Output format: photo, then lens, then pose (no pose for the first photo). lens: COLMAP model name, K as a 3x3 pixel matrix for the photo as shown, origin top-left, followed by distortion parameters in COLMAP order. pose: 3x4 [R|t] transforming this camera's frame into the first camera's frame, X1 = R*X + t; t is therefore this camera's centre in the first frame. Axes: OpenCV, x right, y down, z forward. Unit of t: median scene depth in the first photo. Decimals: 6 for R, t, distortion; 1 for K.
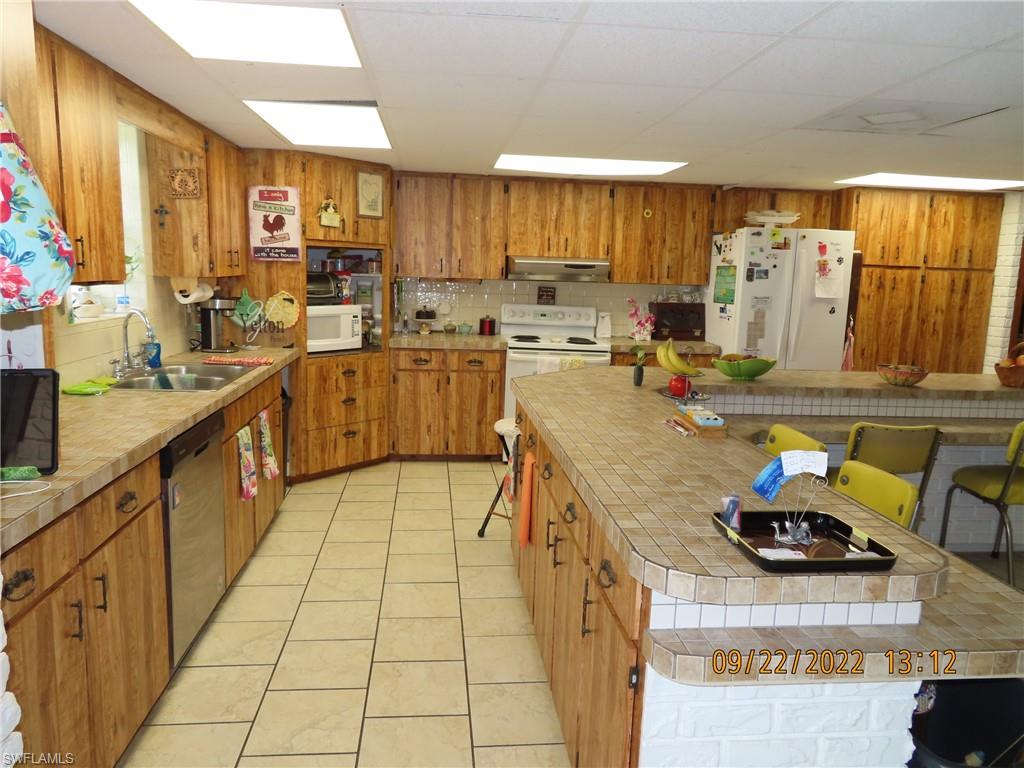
lens RADIAL K [[733.0, 0, 511.9], [0, 733.0, 382.8], [0, 0, 1]] dist [-0.002371, 0.000517]
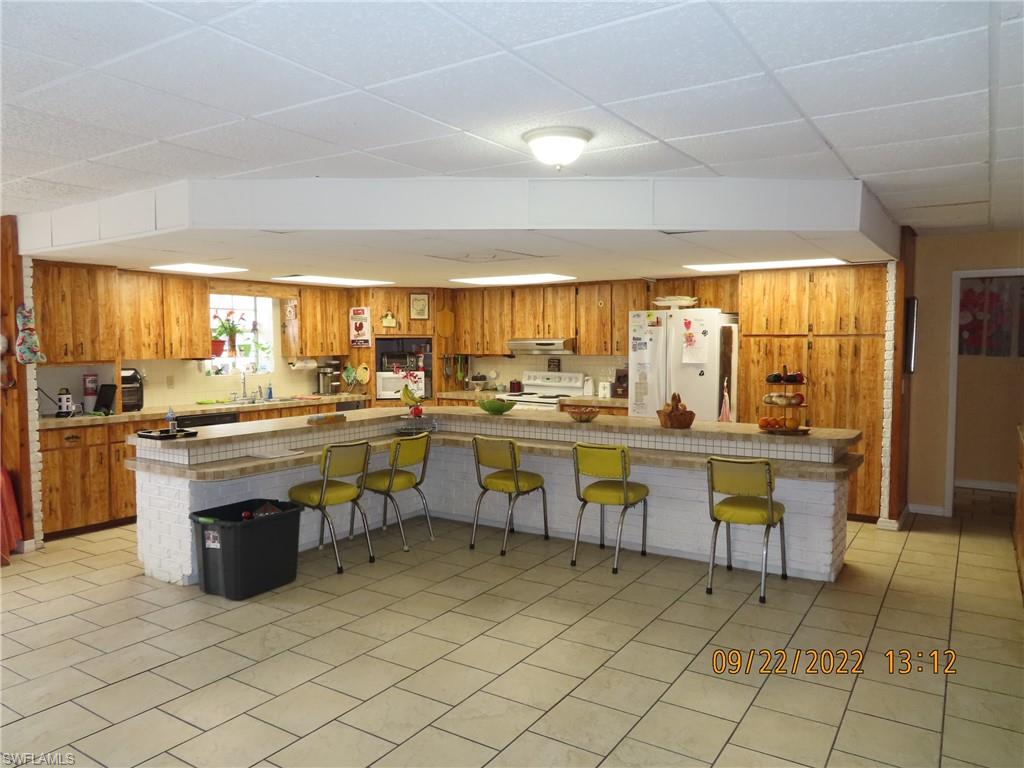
lens RADIAL K [[733.0, 0, 508.0], [0, 733.0, 387.5], [0, 0, 1]] dist [-0.002371, 0.000517]
pose [[0.777068, 0.006157, -0.629387, 0.925662], [-0.070119, 0.994574, -0.076843, 0.040622], [0.625499, 0.103845, 0.773284, -0.145308]]
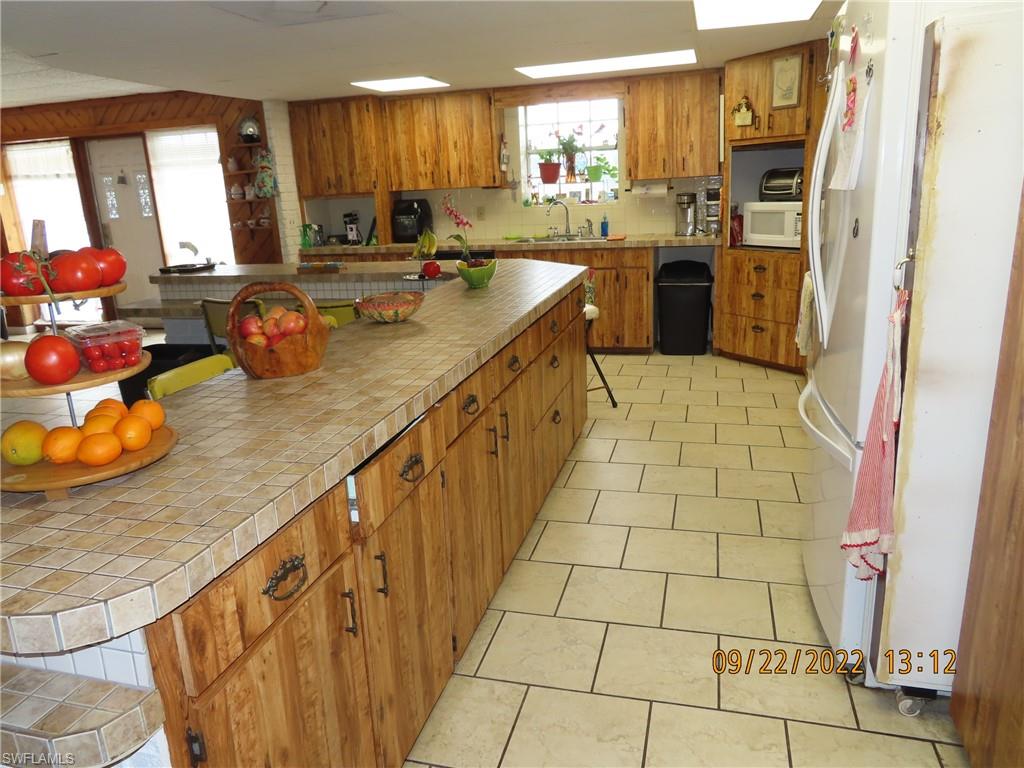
lens RADIAL K [[733.0, 0, 509.5], [0, 733.0, 382.6], [0, 0, 1]] dist [-0.002371, 0.000517]
pose [[-0.362554, 0.229078, -0.903370, 0.790708], [-0.107033, 0.952671, 0.284536, -0.105761], [0.925796, 0.199851, -0.320876, 0.940089]]
